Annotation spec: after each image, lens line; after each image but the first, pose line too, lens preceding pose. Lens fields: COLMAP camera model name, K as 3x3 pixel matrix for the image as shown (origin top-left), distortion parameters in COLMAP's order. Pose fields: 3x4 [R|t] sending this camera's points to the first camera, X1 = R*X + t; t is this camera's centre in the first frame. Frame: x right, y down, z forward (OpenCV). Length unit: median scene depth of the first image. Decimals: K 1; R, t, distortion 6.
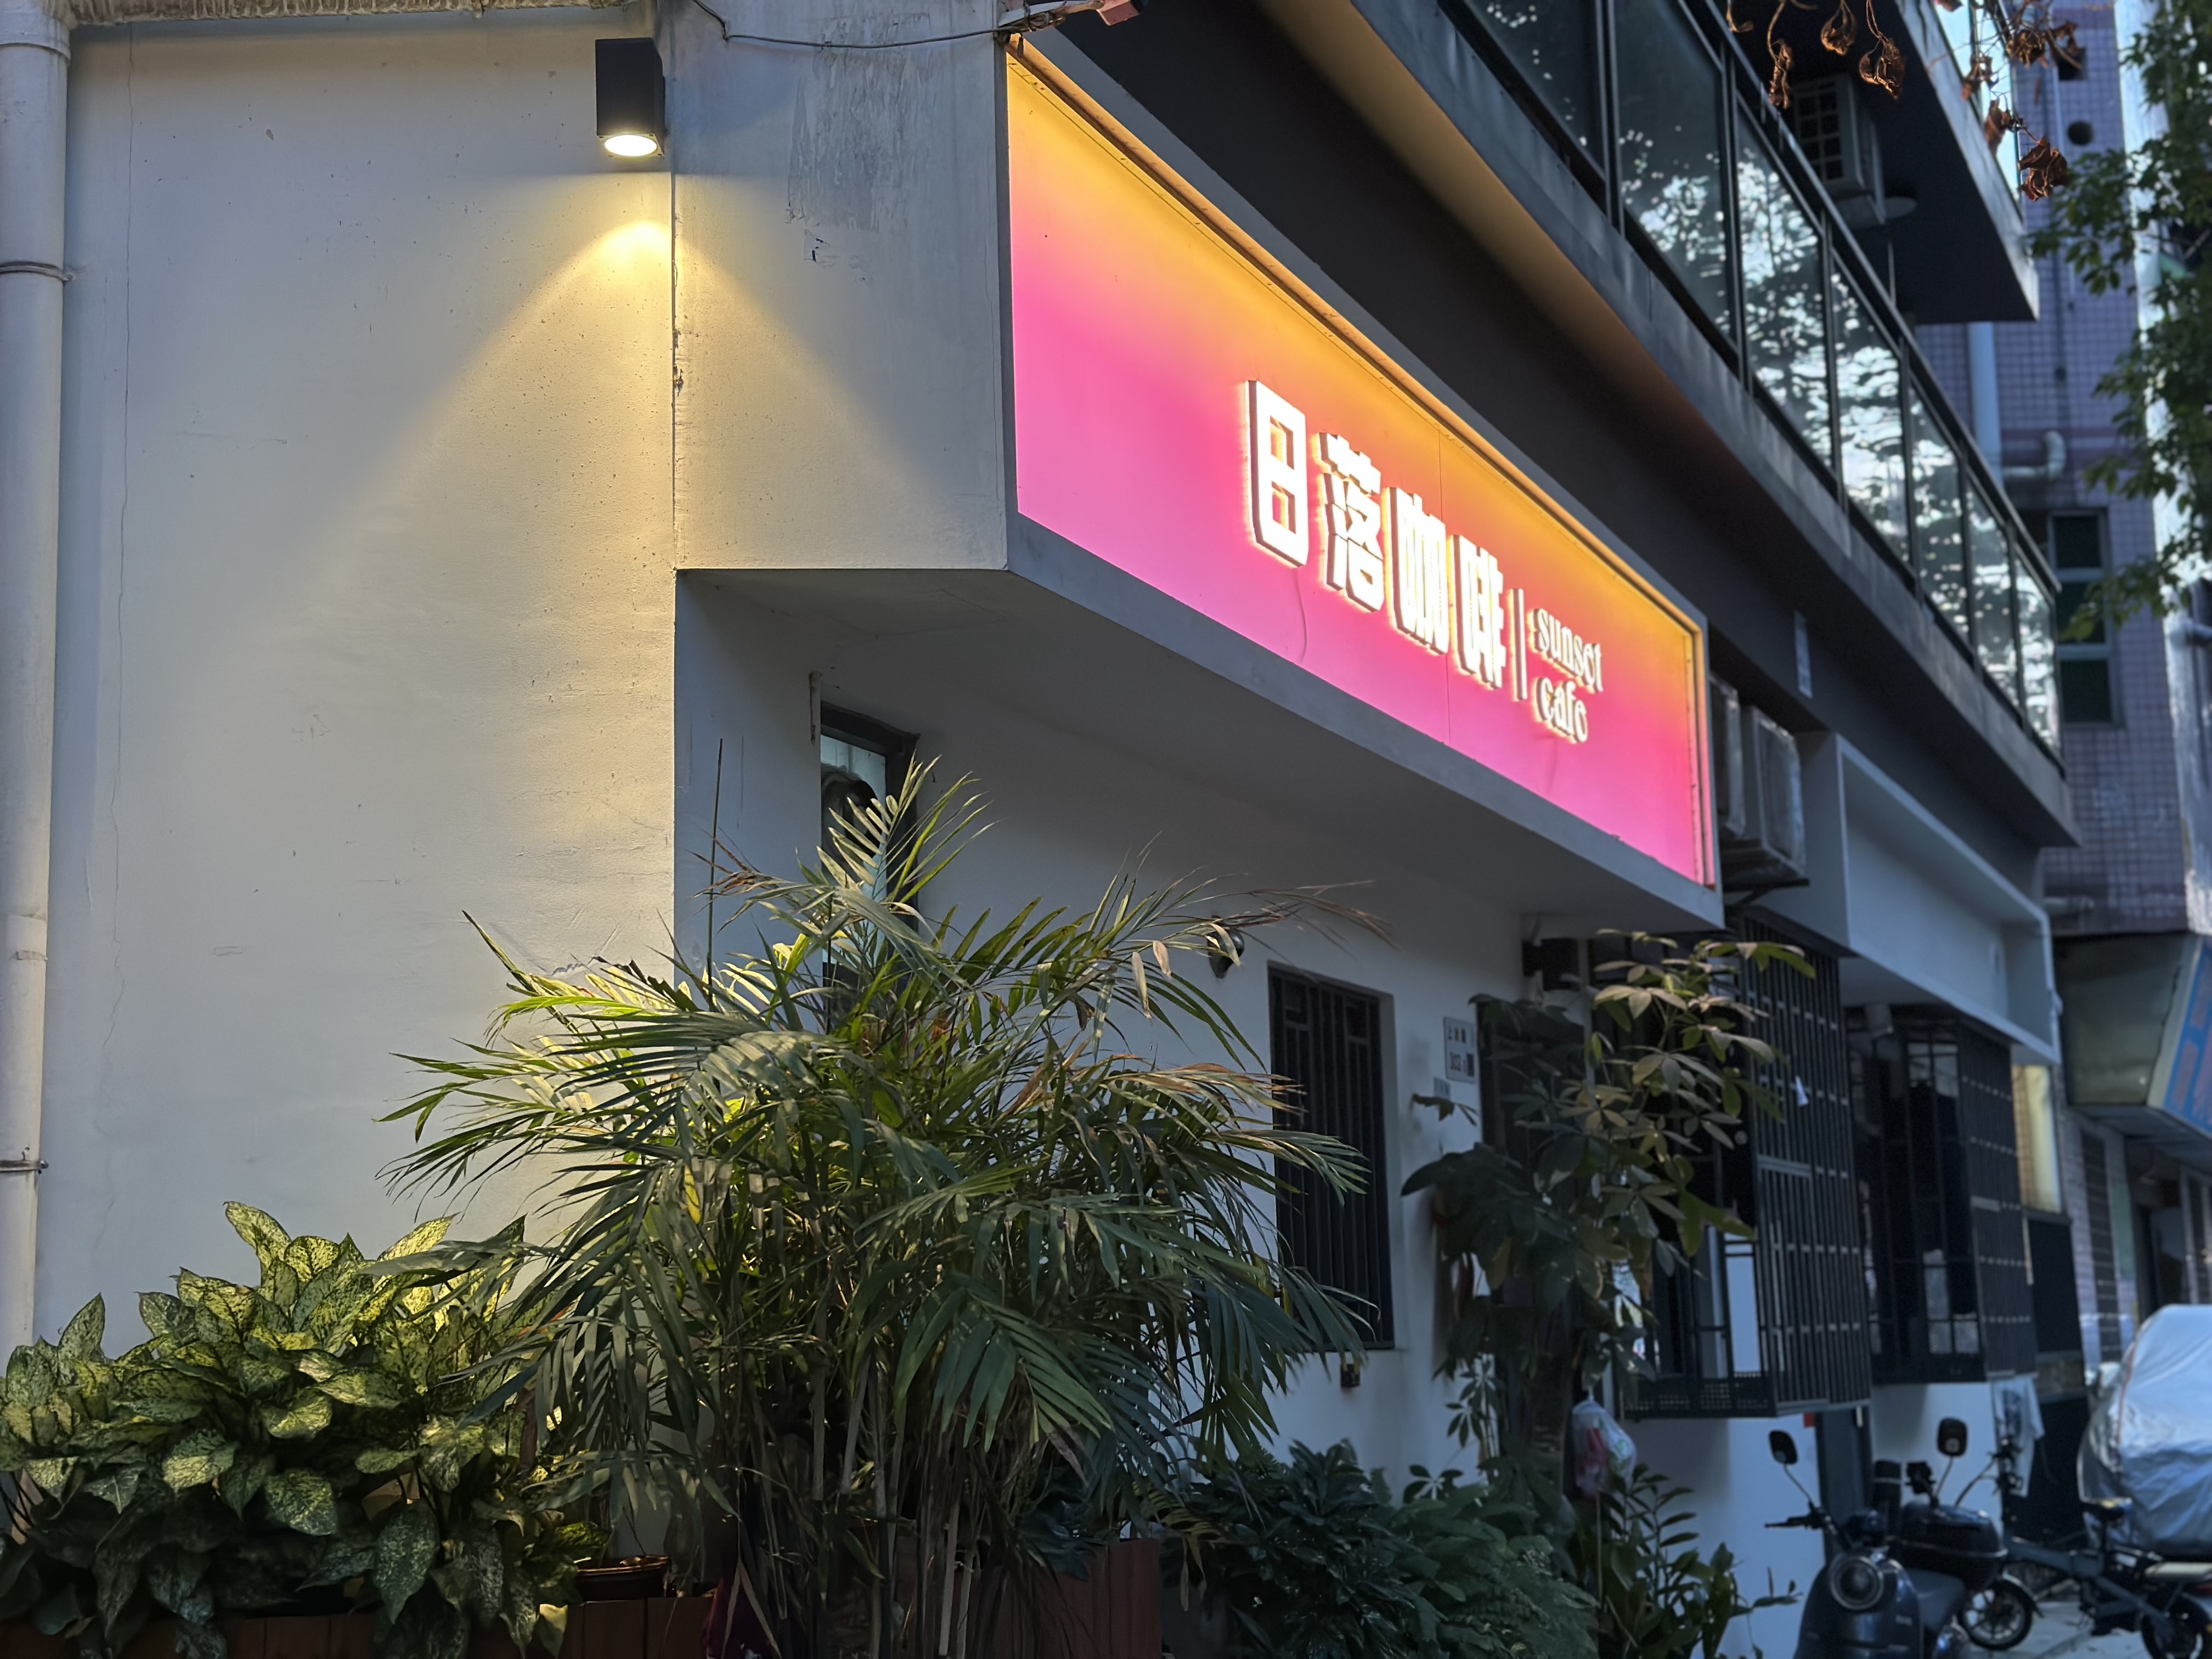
lens RADIAL K [[3077.8, 0, 1105.9], [0, 3077.8, 821.4], [0, 0, 1]] dist [0.121375, 0.000000]
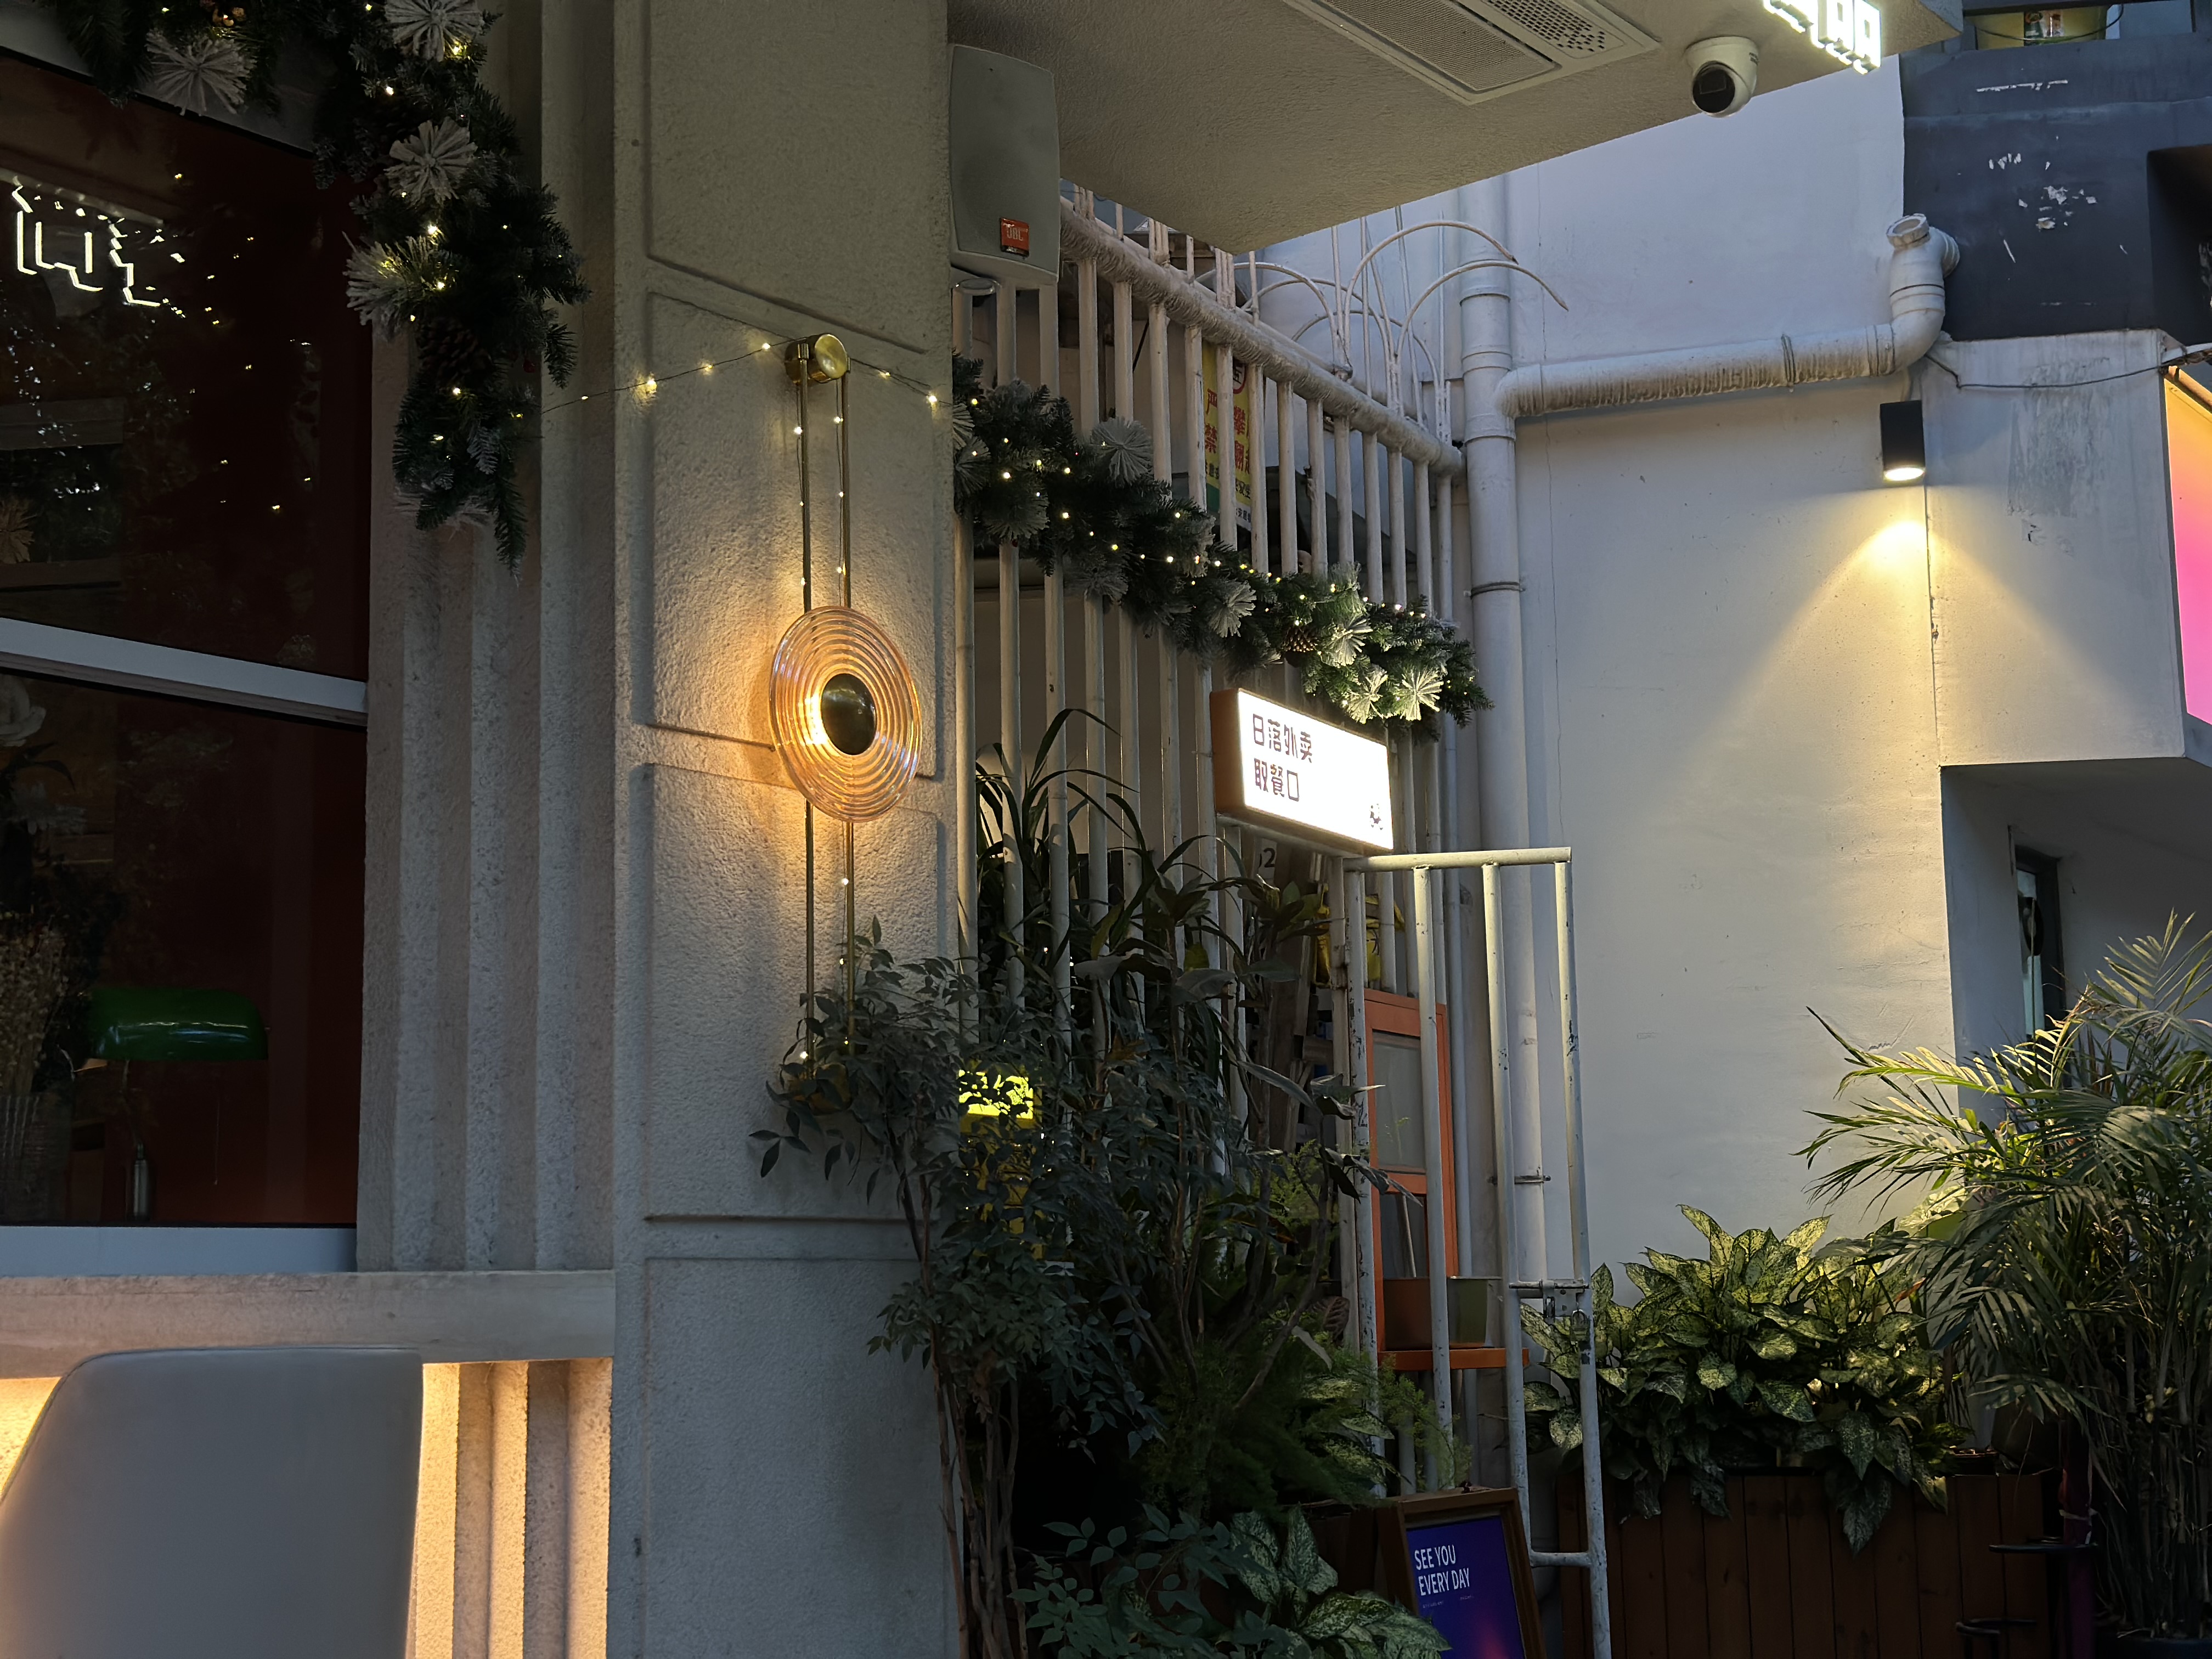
lens RADIAL K [[3077.8, 0, 1104.1], [0, 3077.8, 839.7], [0, 0, 1]] dist [0.121375, 0.000000]
pose [[0.978703, -0.022679, -0.204023, -0.228970], [0.026023, 0.999567, 0.013722, -0.078406], [0.203623, -0.018739, 0.978870, -0.496757]]
